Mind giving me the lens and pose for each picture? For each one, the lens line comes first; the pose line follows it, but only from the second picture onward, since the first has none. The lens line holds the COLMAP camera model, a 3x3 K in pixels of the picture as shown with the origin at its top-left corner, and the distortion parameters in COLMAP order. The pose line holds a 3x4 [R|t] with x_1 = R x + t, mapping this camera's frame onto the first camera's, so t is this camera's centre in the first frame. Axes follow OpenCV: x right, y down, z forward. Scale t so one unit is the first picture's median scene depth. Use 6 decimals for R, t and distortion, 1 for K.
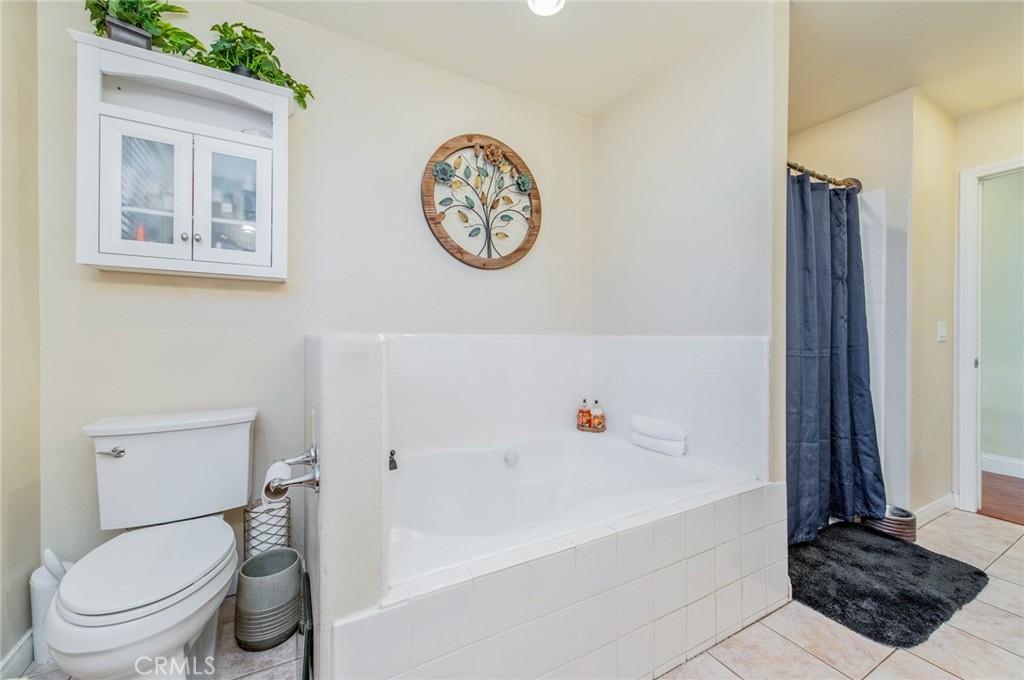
lens RADIAL K [[406.3, 0, 513.2], [0, 406.3, 337.1], [0, 0, 1]] dist [0.011671, -0.000575]
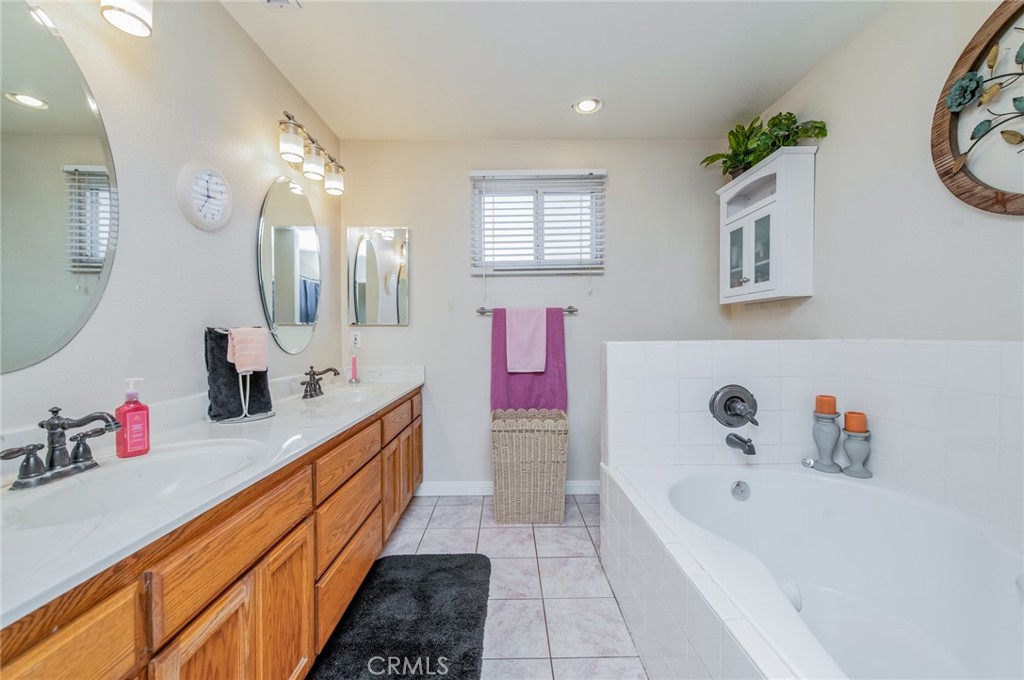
lens RADIAL K [[406.3, 0, 510.8], [0, 406.3, 339.2], [0, 0, 1]] dist [0.011671, -0.000575]
pose [[-0.485703, 0.011774, -0.874045, 1.031811], [0.011183, 0.999911, 0.007256, -0.025712], [0.874053, -0.006250, -0.485791, 0.908878]]
